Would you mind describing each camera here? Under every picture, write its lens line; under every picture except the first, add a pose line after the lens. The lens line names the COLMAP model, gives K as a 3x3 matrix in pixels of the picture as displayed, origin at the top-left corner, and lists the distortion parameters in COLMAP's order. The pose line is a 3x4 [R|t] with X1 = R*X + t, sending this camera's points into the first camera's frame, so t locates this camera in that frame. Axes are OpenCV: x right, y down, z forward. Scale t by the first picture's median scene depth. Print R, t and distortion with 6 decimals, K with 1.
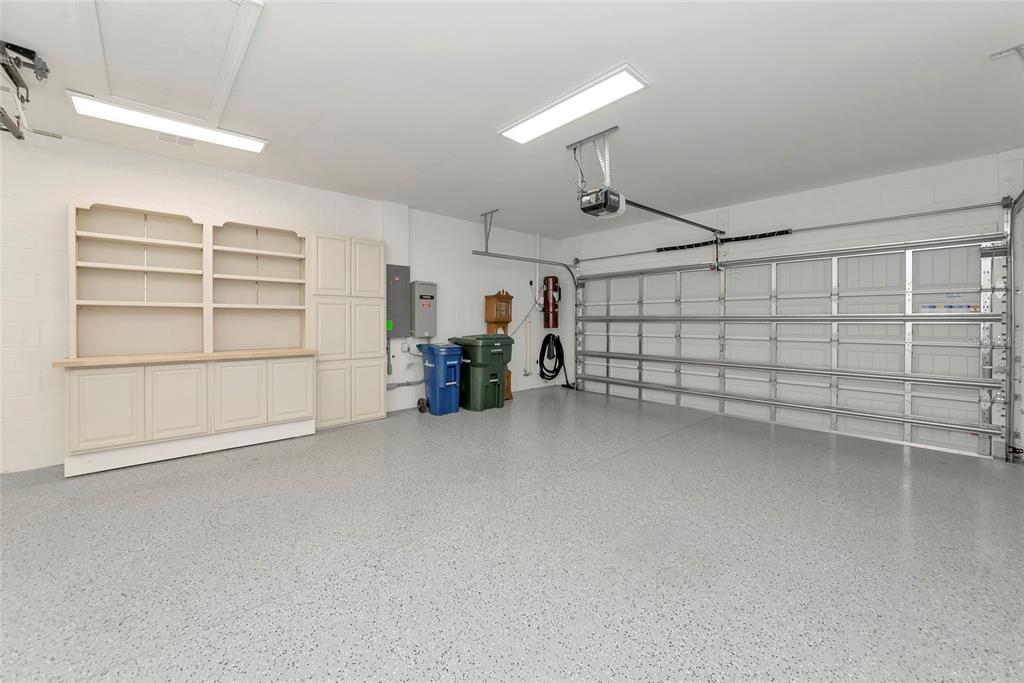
lens RADIAL K [[387.2, 0, 506.3], [0, 387.2, 326.7], [0, 0, 1]] dist [-0.009113, -0.000210]
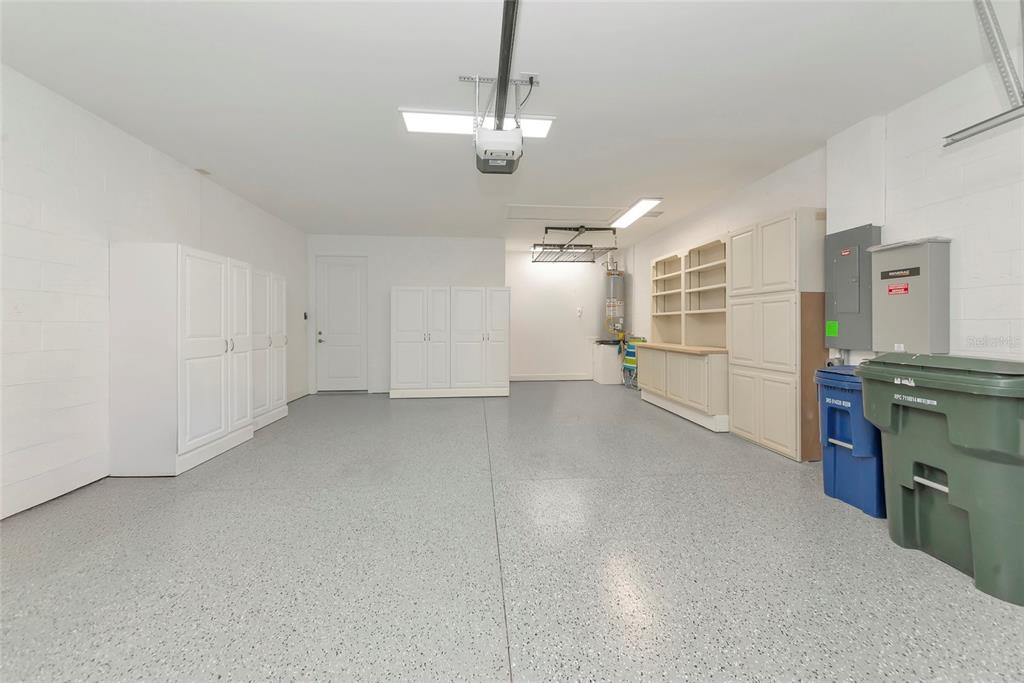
lens RADIAL K [[365.5, 0, 508.0], [0, 365.5, 316.3], [0, 0, 1]] dist [-0.007643, -0.000092]
pose [[-0.618931, -0.019927, -0.785193, 0.585031], [-0.009760, 0.999796, -0.017681, -0.009281], [0.785385, -0.003280, -0.618999, 1.103441]]
